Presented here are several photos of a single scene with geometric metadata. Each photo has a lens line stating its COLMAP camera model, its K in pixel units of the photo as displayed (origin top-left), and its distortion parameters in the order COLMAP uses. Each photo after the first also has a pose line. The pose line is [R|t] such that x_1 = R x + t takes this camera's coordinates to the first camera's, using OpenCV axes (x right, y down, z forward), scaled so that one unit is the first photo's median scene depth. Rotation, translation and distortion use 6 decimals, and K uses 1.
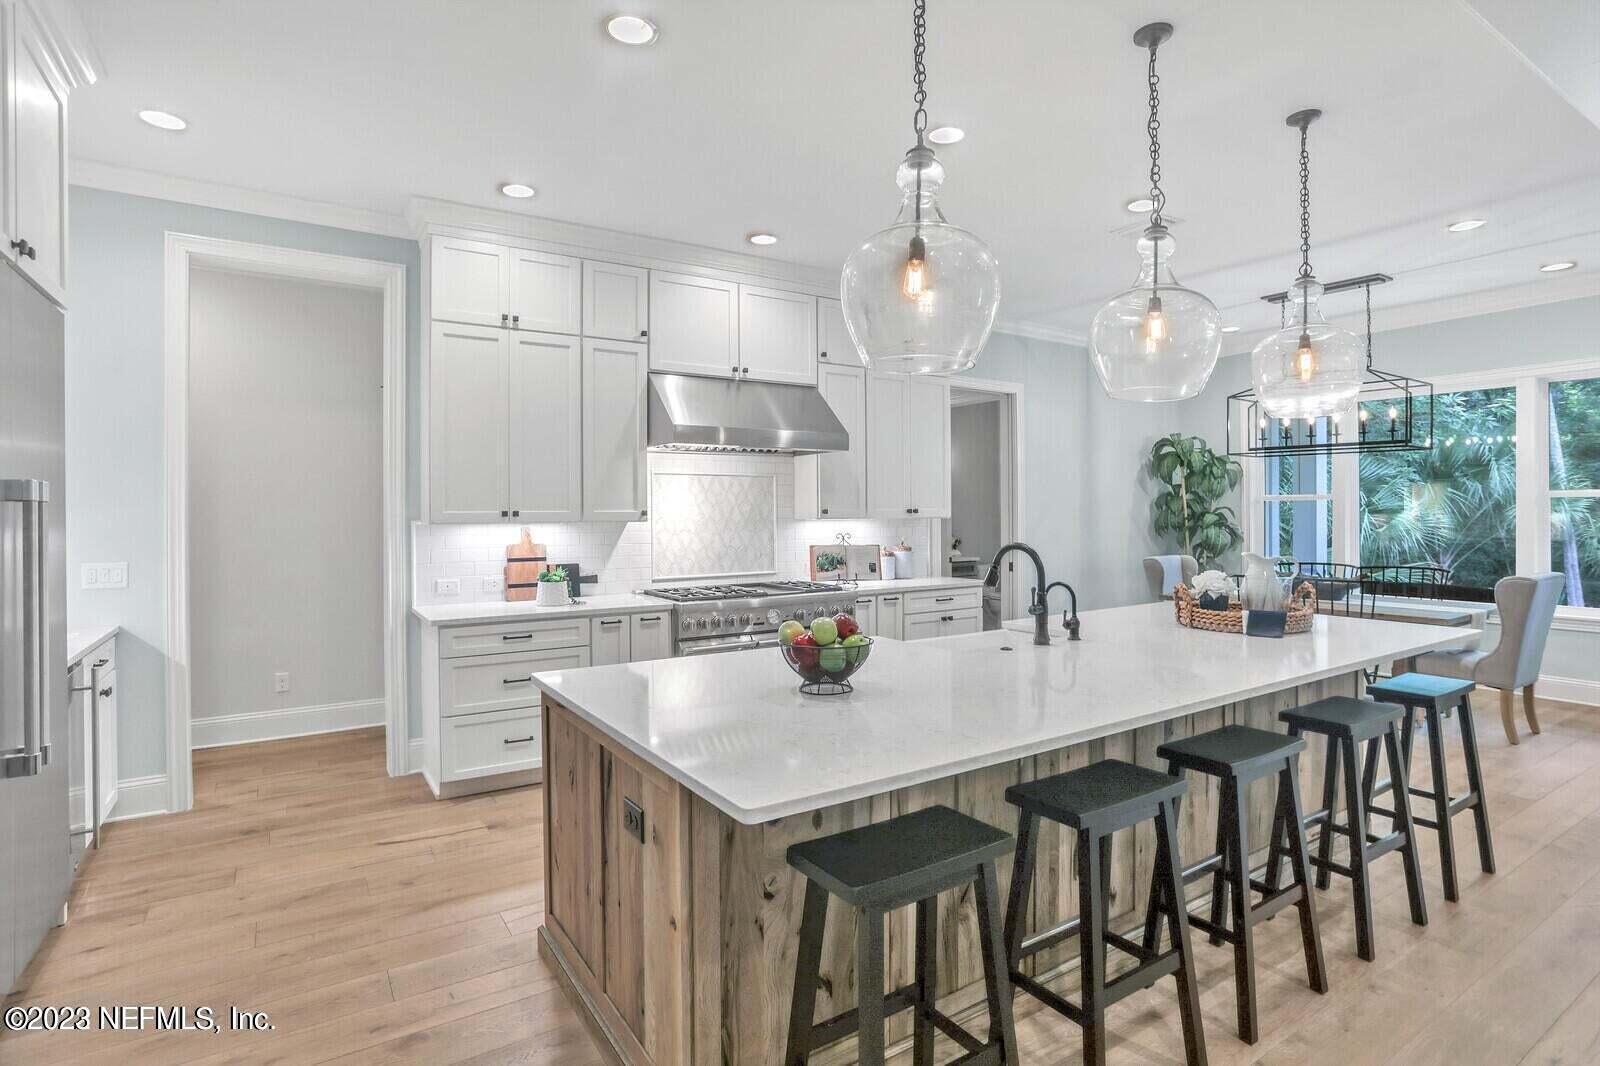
lens RADIAL K [[821.0, 0, 821.7], [0, 821.0, 503.6], [0, 0, 1]] dist [-0.017775, 0.000334]
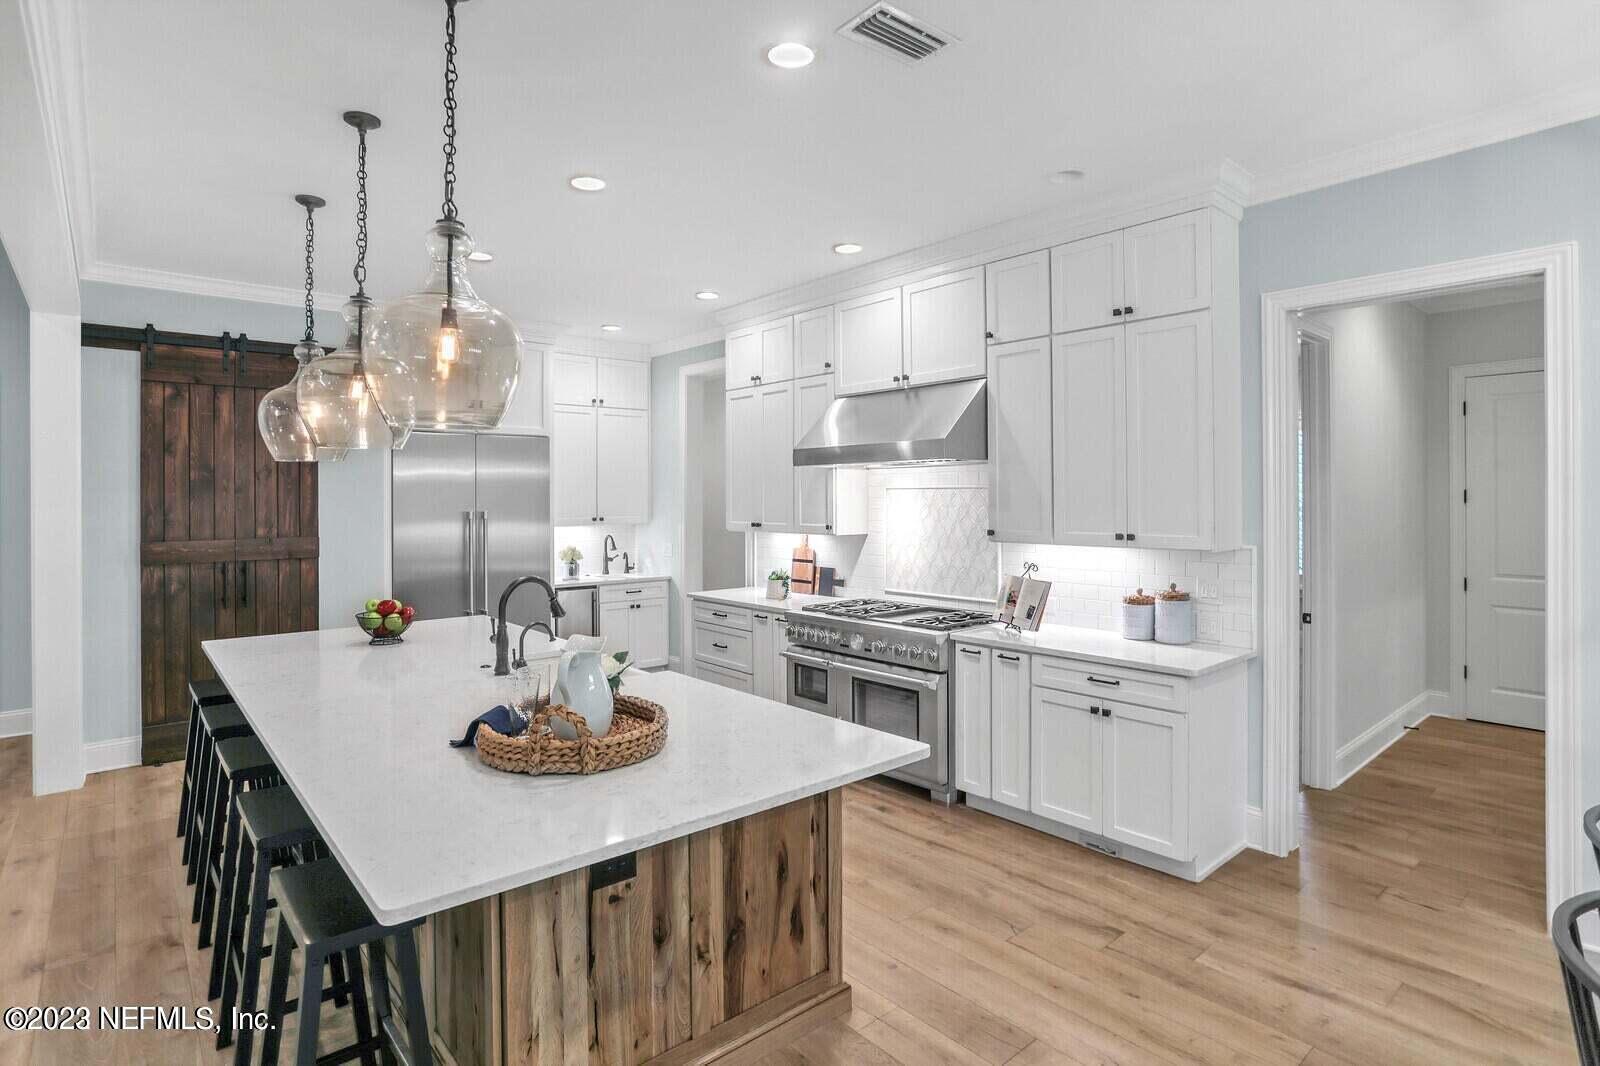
lens RADIAL K [[821.0, 0, 821.7], [0, 821.0, 503.6], [0, 0, 1]] dist [-0.017775, 0.000334]
pose [[0.147581, 0.011120, -0.988988, 0.868716], [0.010184, 0.999867, 0.012762, -0.034568], [0.988998, -0.011955, 0.147448, 0.819448]]
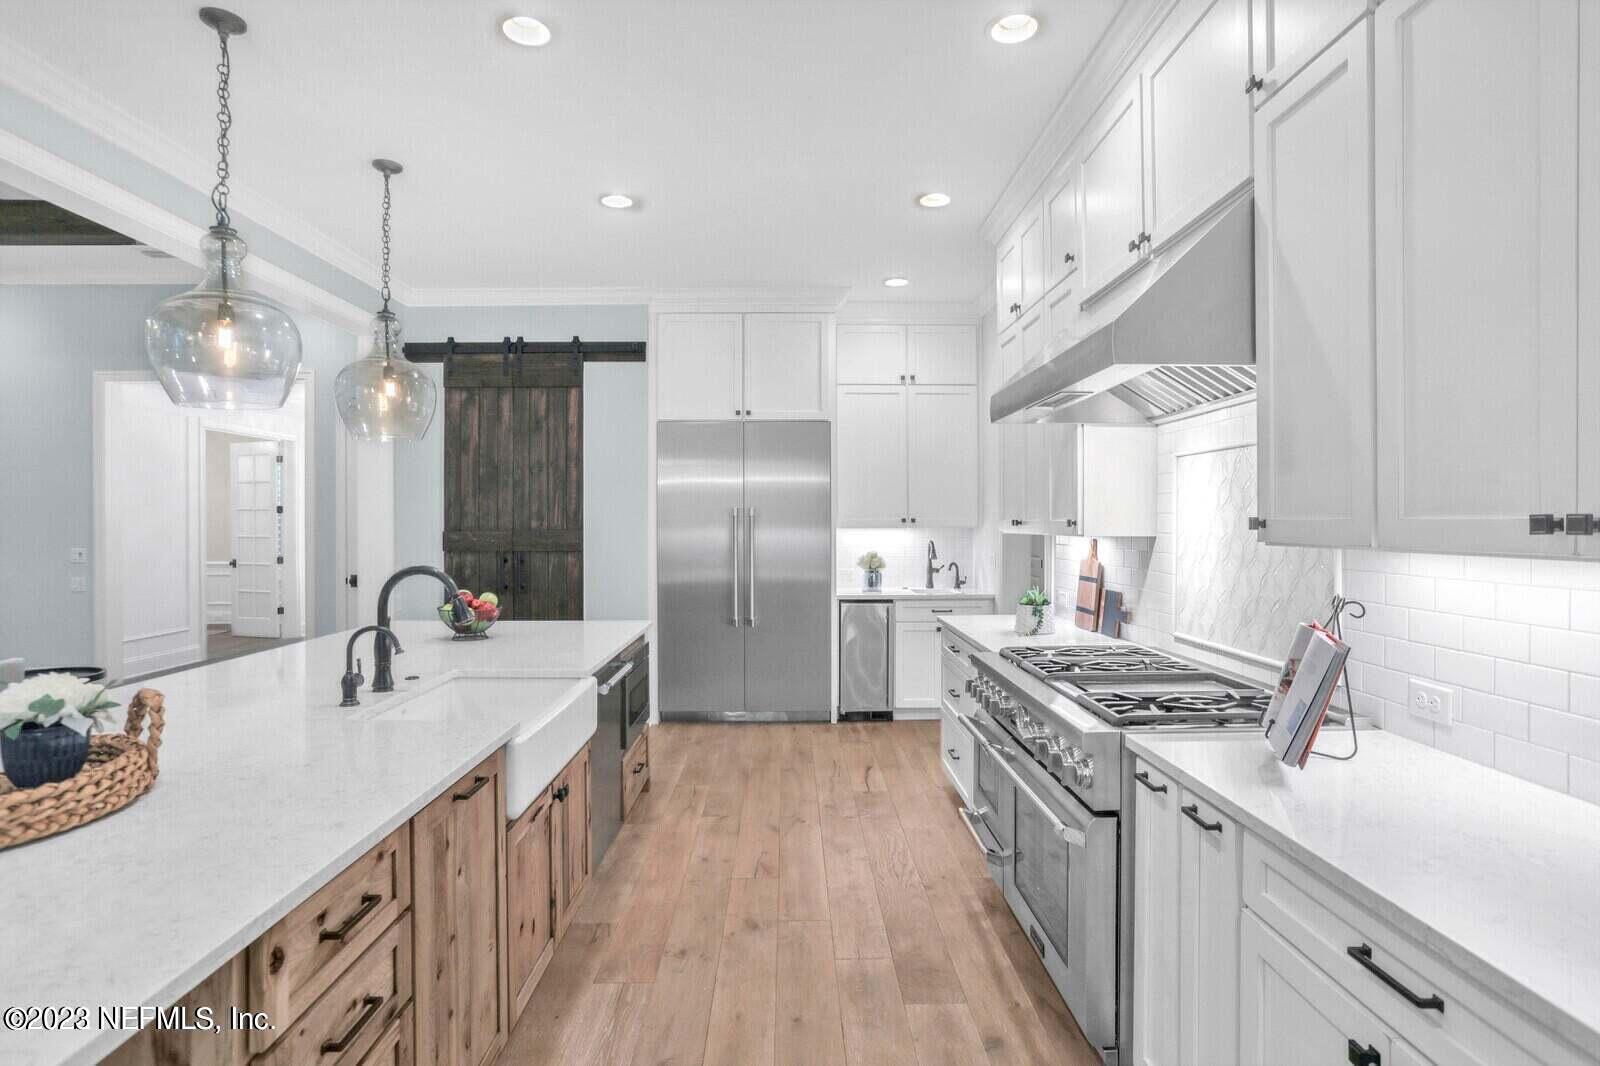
lens RADIAL K [[816.3, 0, 816.6], [0, 816.3, 531.2], [0, 0, 1]] dist [-0.024129, -0.000096]
pose [[-0.527895, 0.016399, -0.849151, 0.458847], [0.010320, 0.999864, 0.012893, 0.006872], [0.849247, -0.001957, -0.527992, 1.163956]]
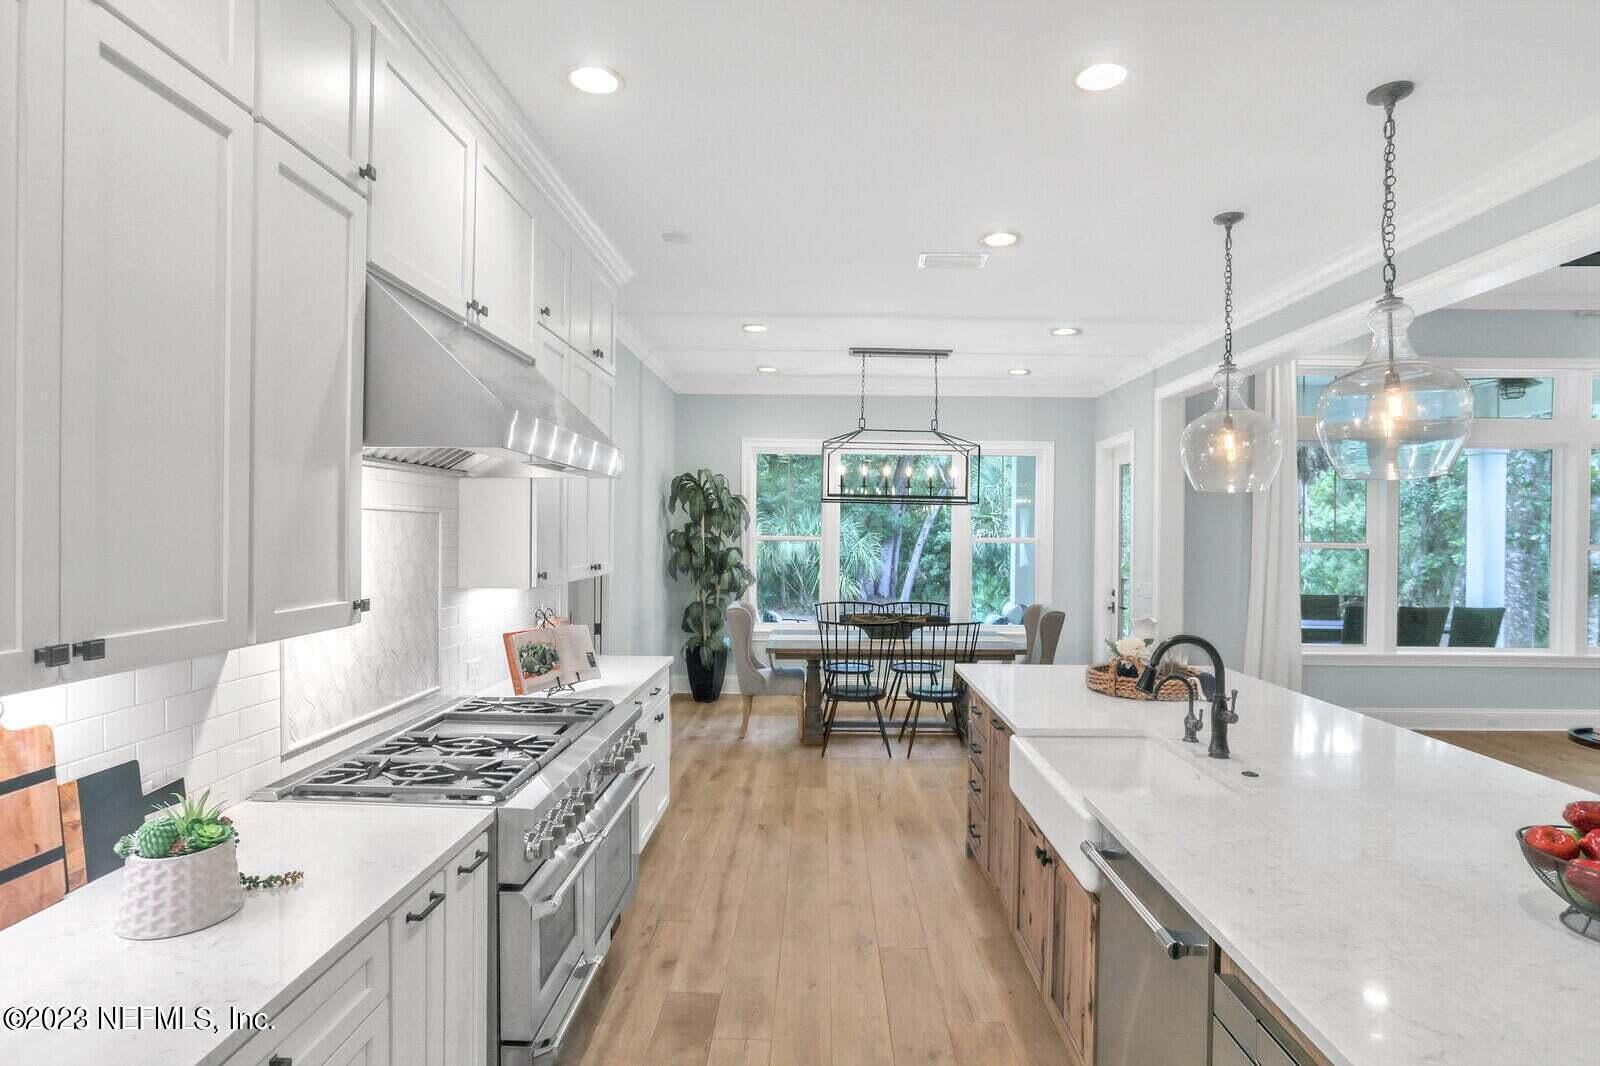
lens RADIAL K [[816.3, 0, 816.6], [0, 816.3, 531.2], [0, 0, 1]] dist [-0.024129, -0.000096]
pose [[0.561311, 0.008101, 0.827565, -0.420105], [-0.020314, 0.999786, 0.003991, -0.032037], [-0.827356, -0.019052, 0.561355, 0.577055]]
